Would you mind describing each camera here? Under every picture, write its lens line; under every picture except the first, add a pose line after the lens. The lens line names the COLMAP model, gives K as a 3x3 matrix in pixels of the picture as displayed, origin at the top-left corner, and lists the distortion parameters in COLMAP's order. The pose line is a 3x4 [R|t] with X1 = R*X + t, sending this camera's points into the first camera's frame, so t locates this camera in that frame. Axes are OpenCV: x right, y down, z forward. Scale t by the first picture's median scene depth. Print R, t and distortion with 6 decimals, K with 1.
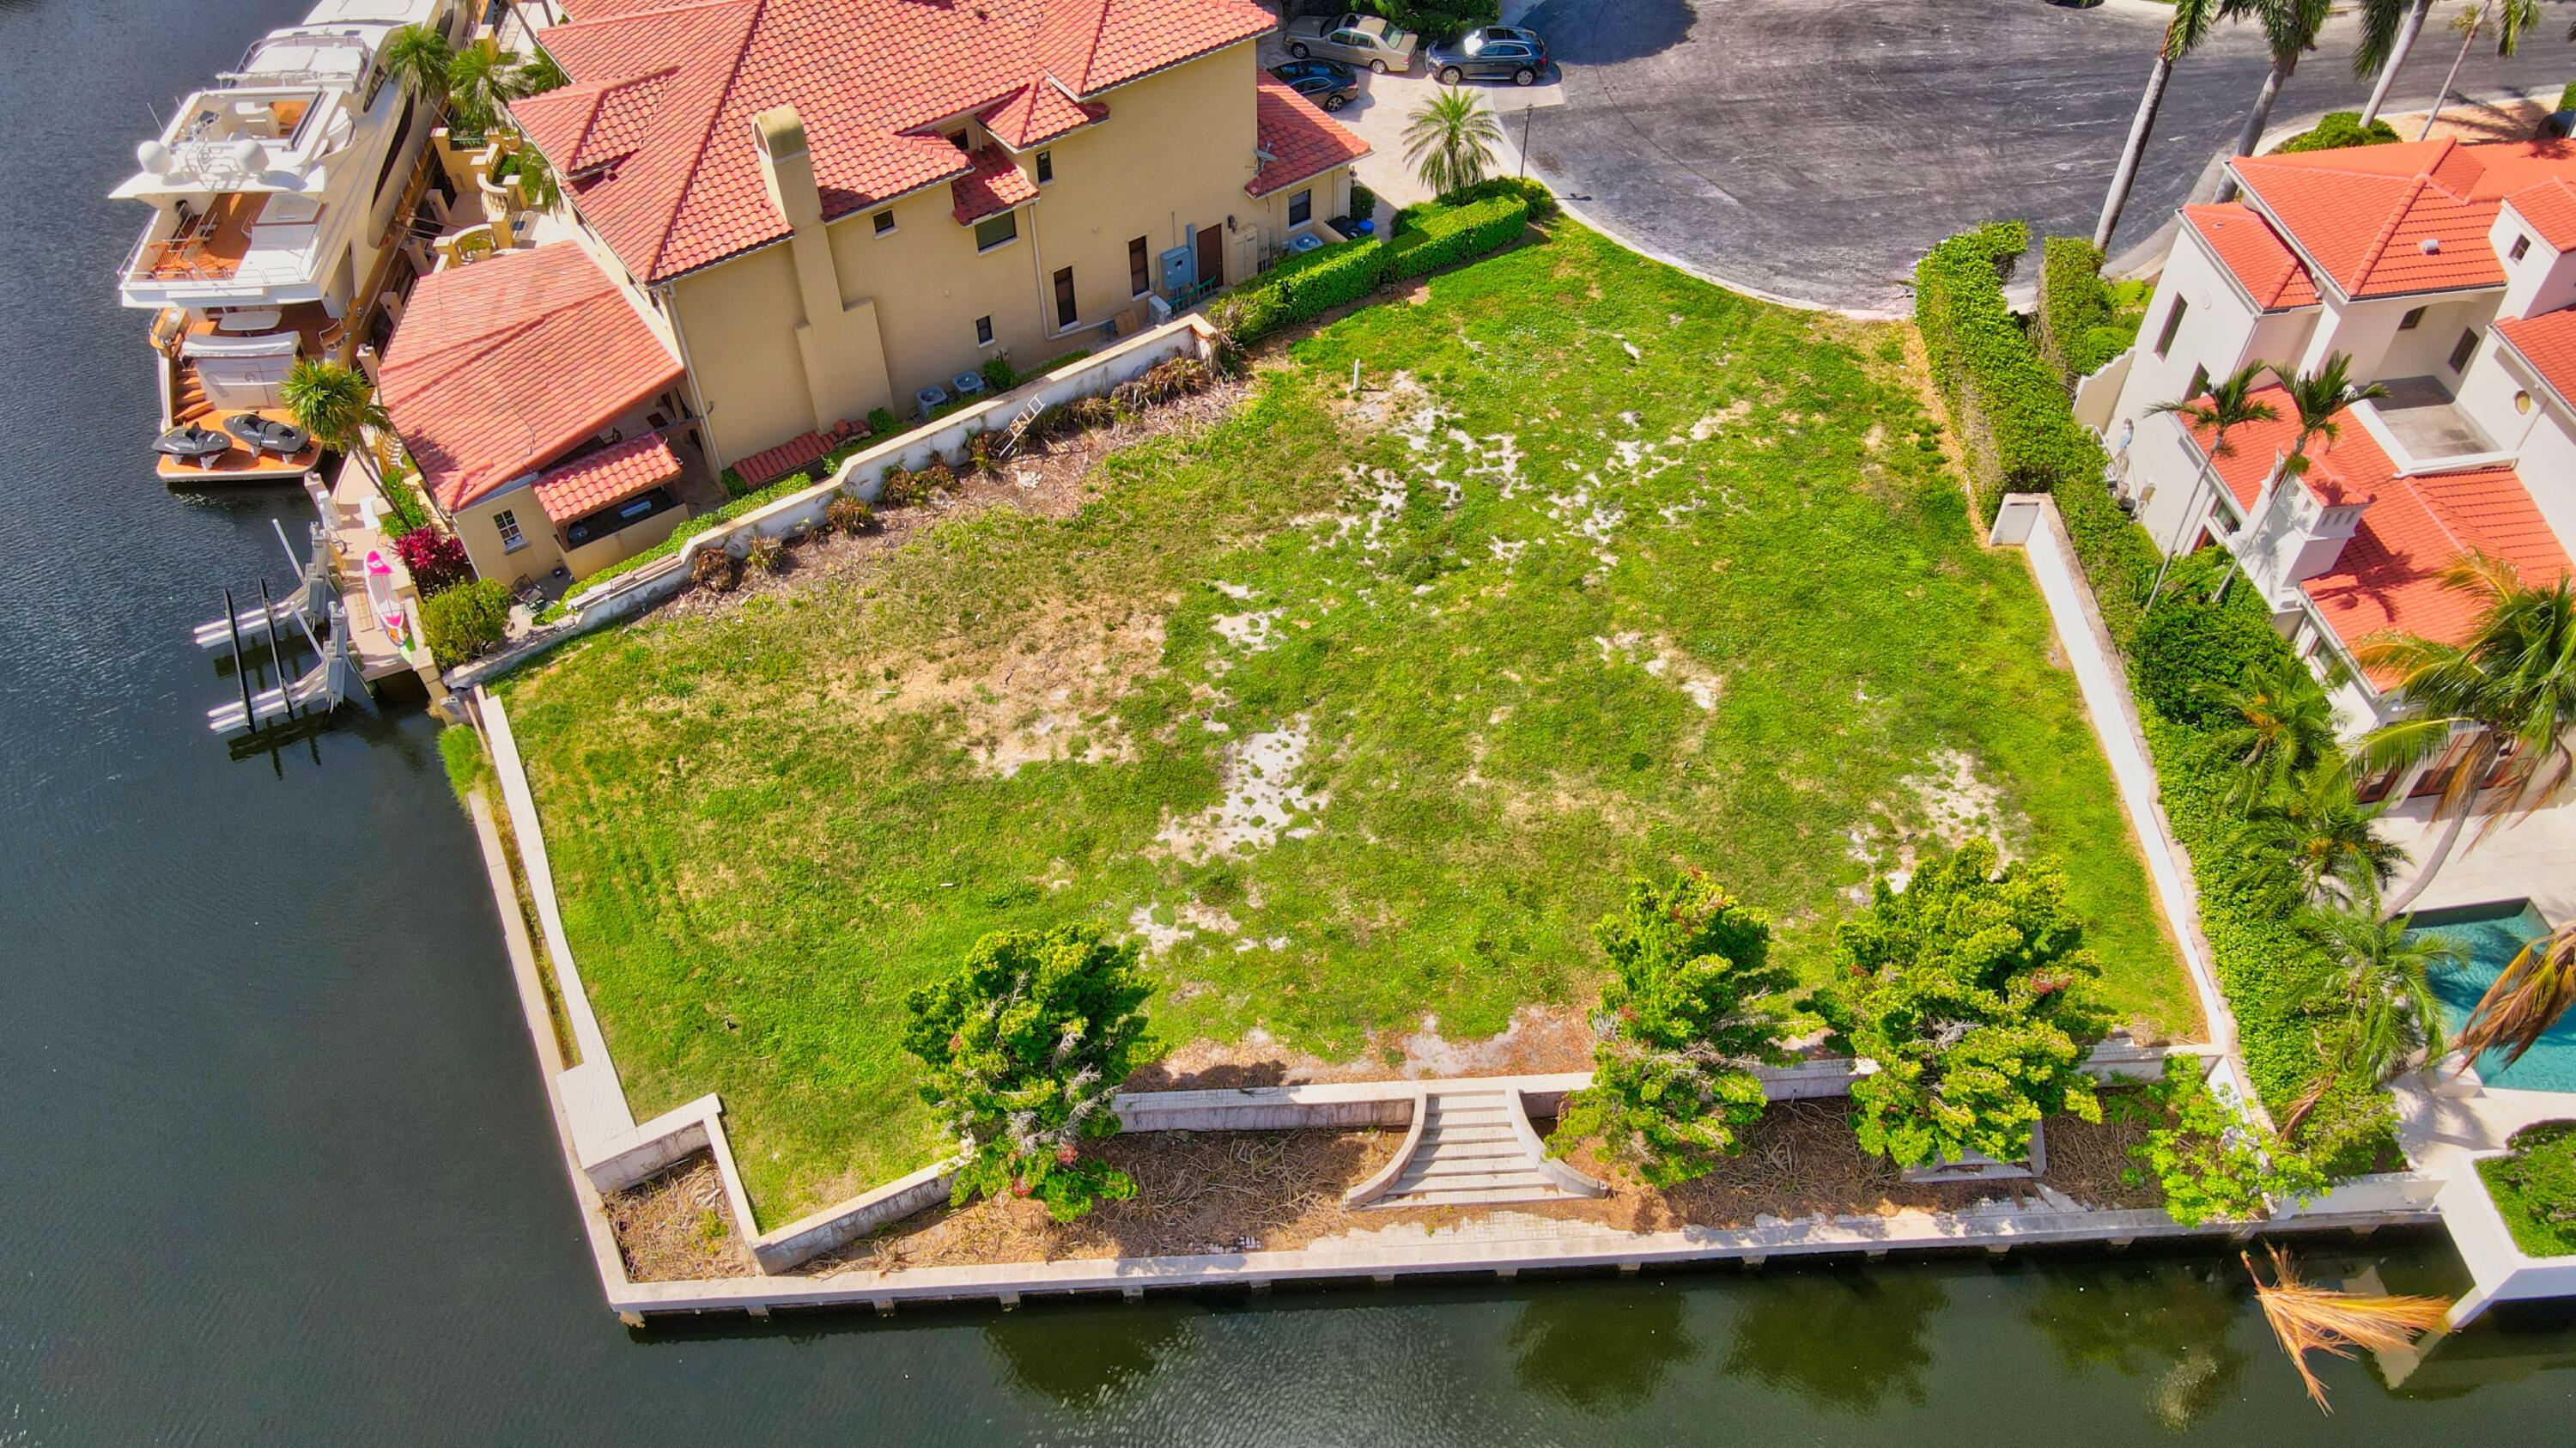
lens RADIAL K [[1922.1, 0, 1273.0], [0, 1922.1, 726.4], [0, 0, 1]] dist [-0.007305, 0.035352]
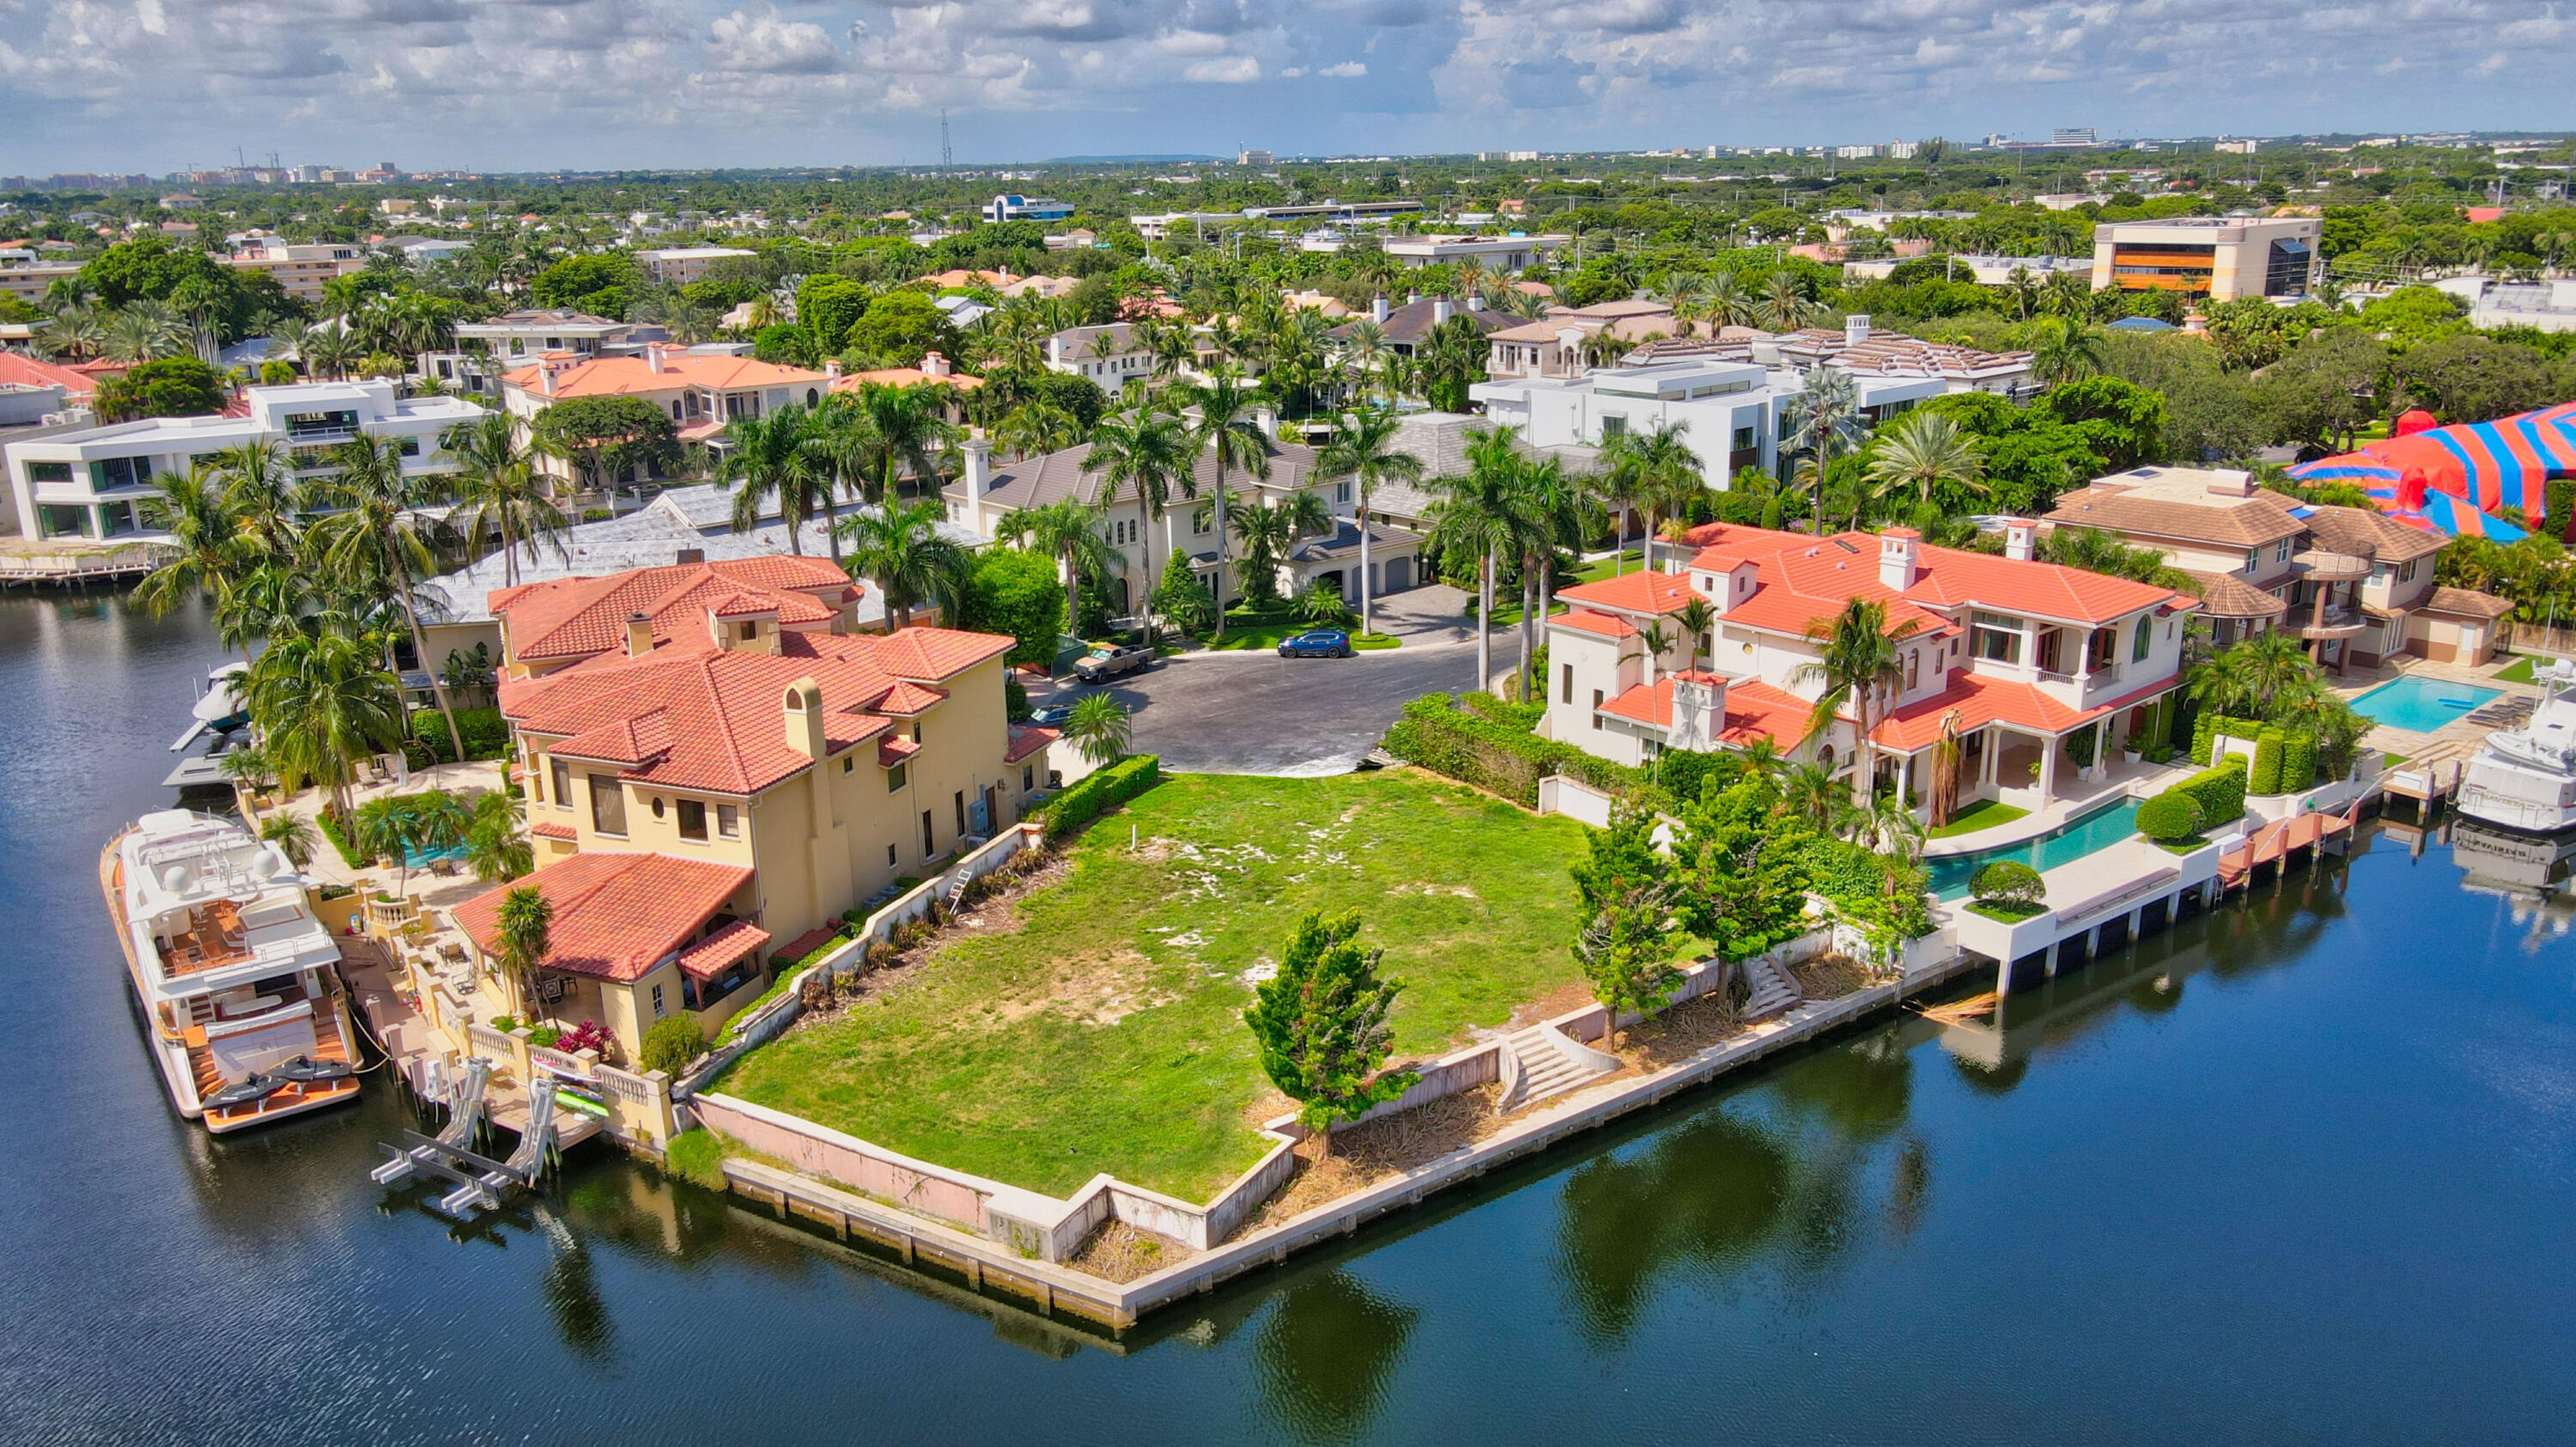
lens RADIAL K [[1913.7, 0, 1271.0], [0, 1913.7, 717.8], [0, 0, 1]] dist [-0.010365, 0.045246]
pose [[0.840792, -0.156919, 0.518117, -0.688916], [0.408279, 0.812284, -0.416538, 0.445075], [-0.355495, 0.561758, 0.747028, -0.207676]]
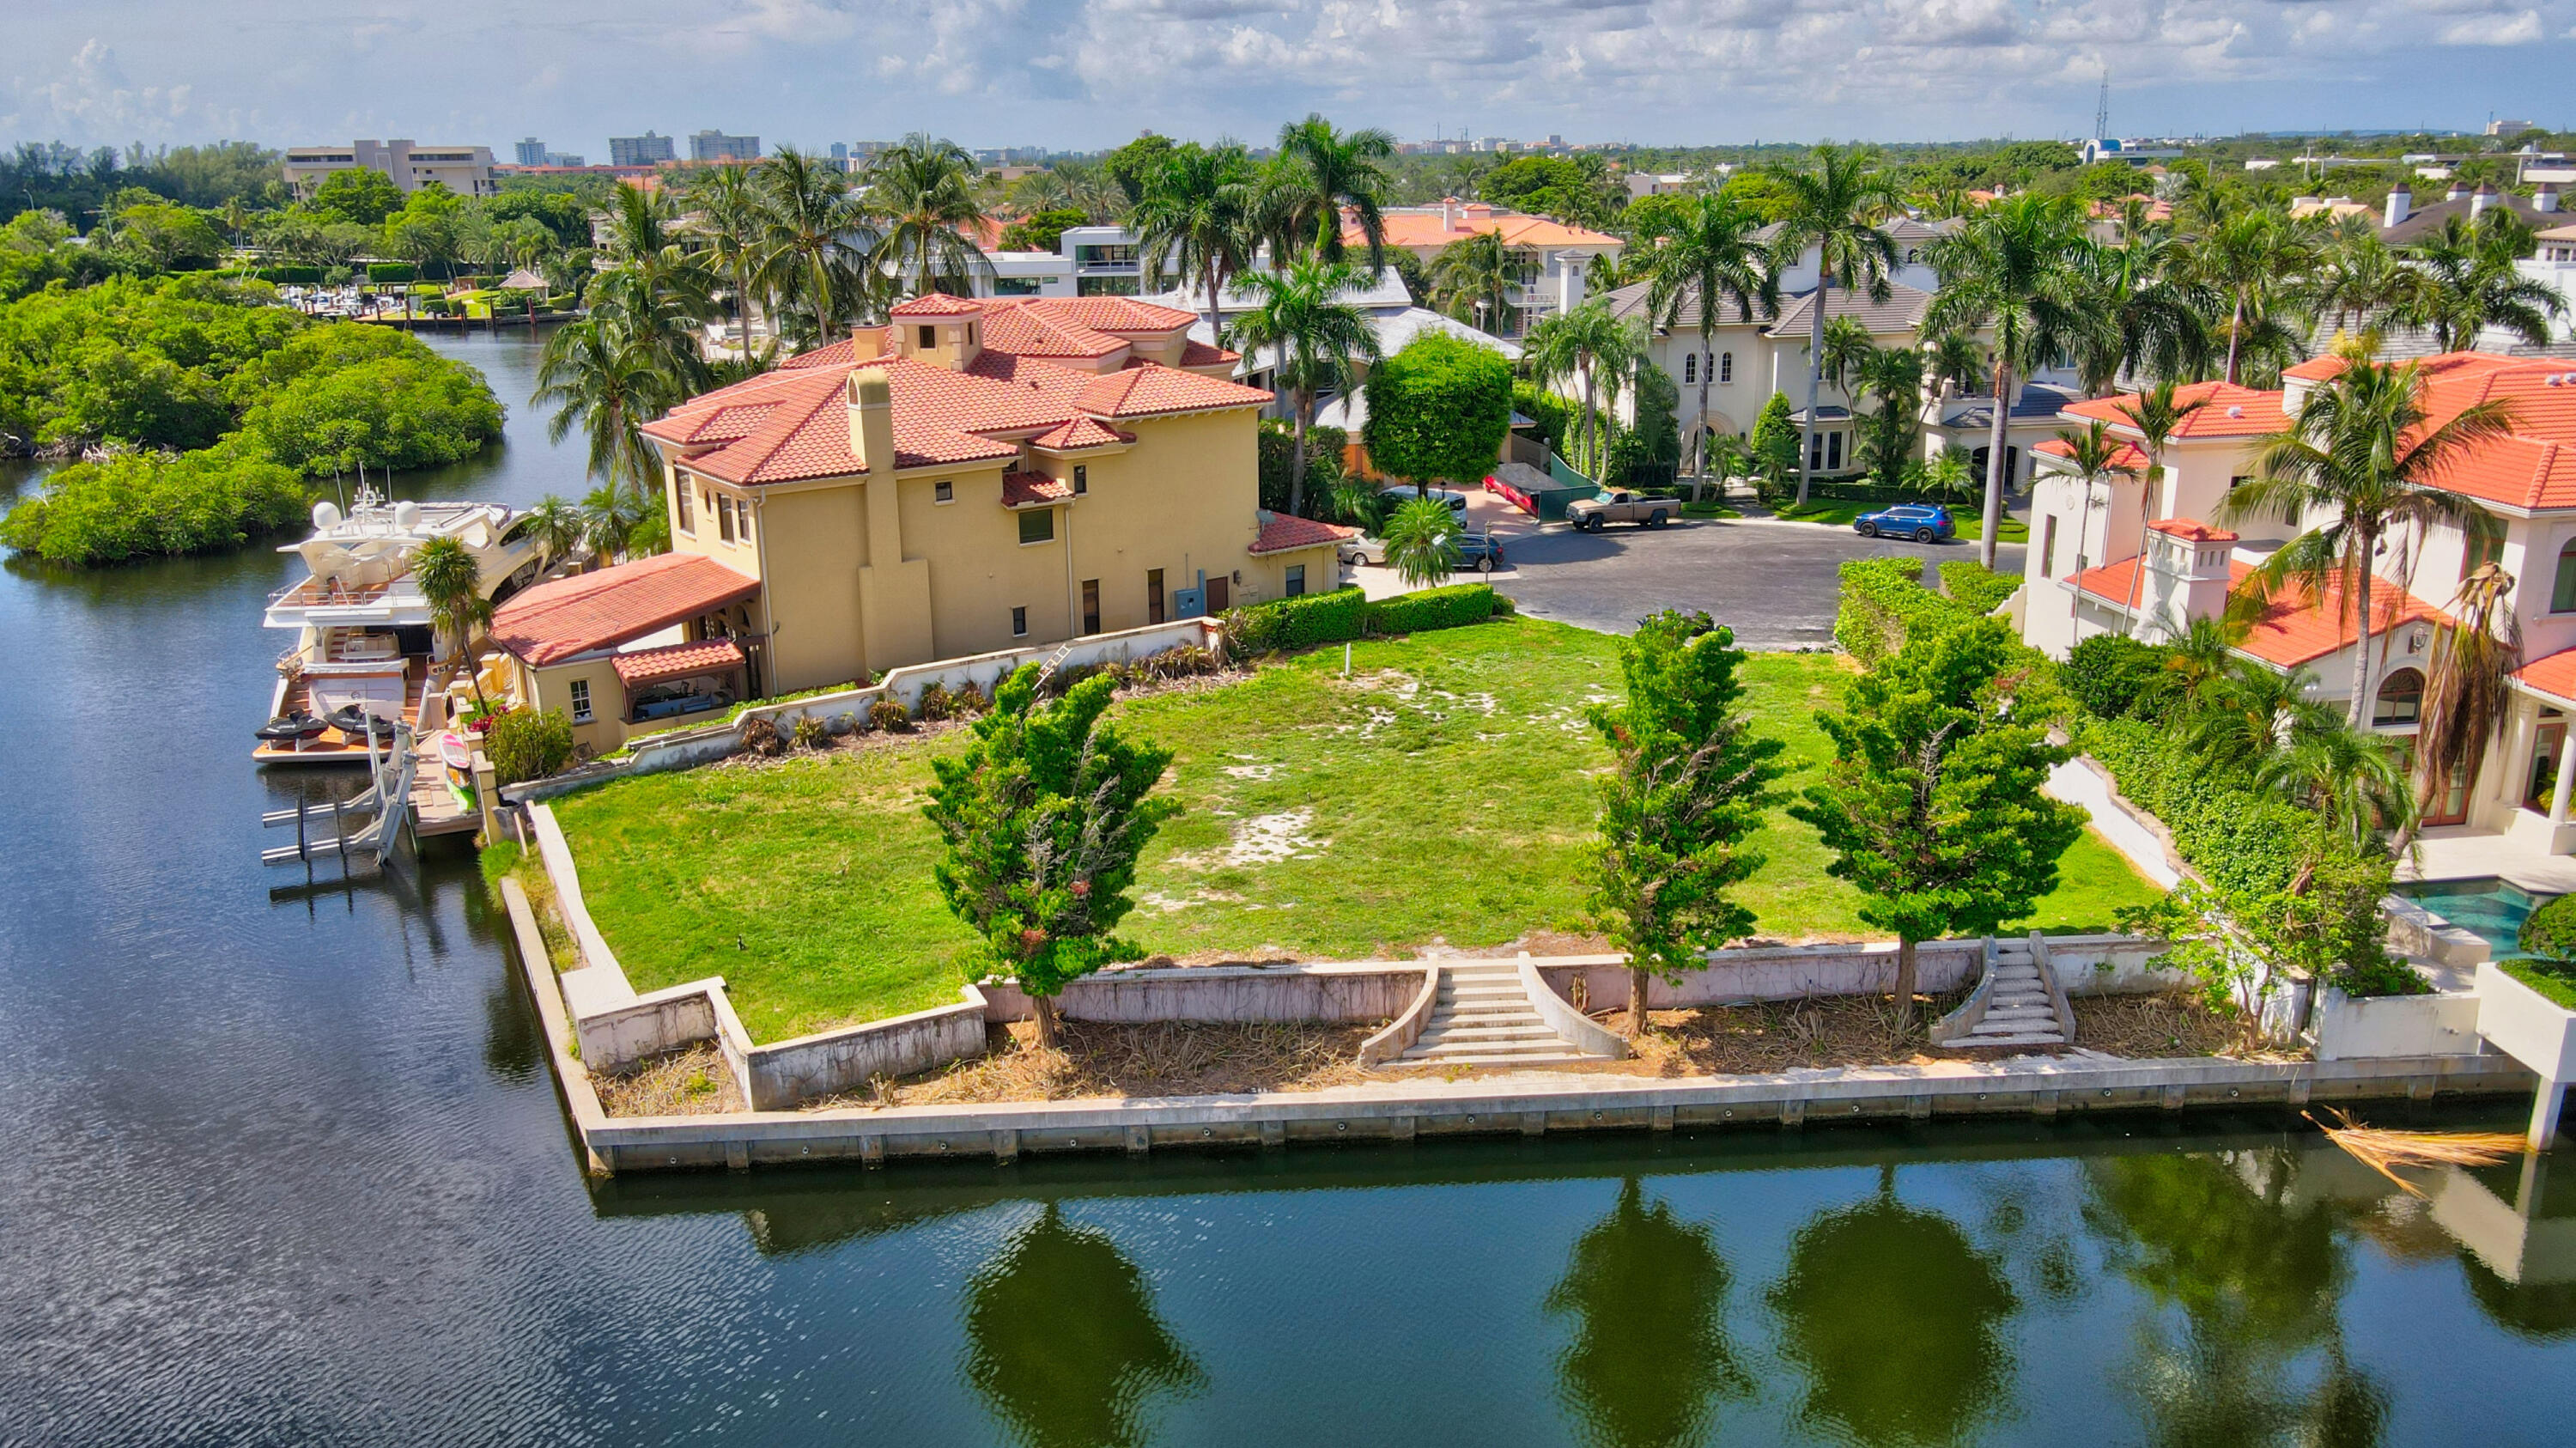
lens RADIAL K [[1913.8, 0, 1271.0], [0, 1913.8, 718.3], [0, 0, 1]] dist [-0.010365, 0.045246]
pose [[0.999968, -0.005293, 0.006012, -0.009728], [0.007656, 0.852278, -0.523032, 0.483093], [-0.002356, 0.523062, 0.852292, 0.072613]]
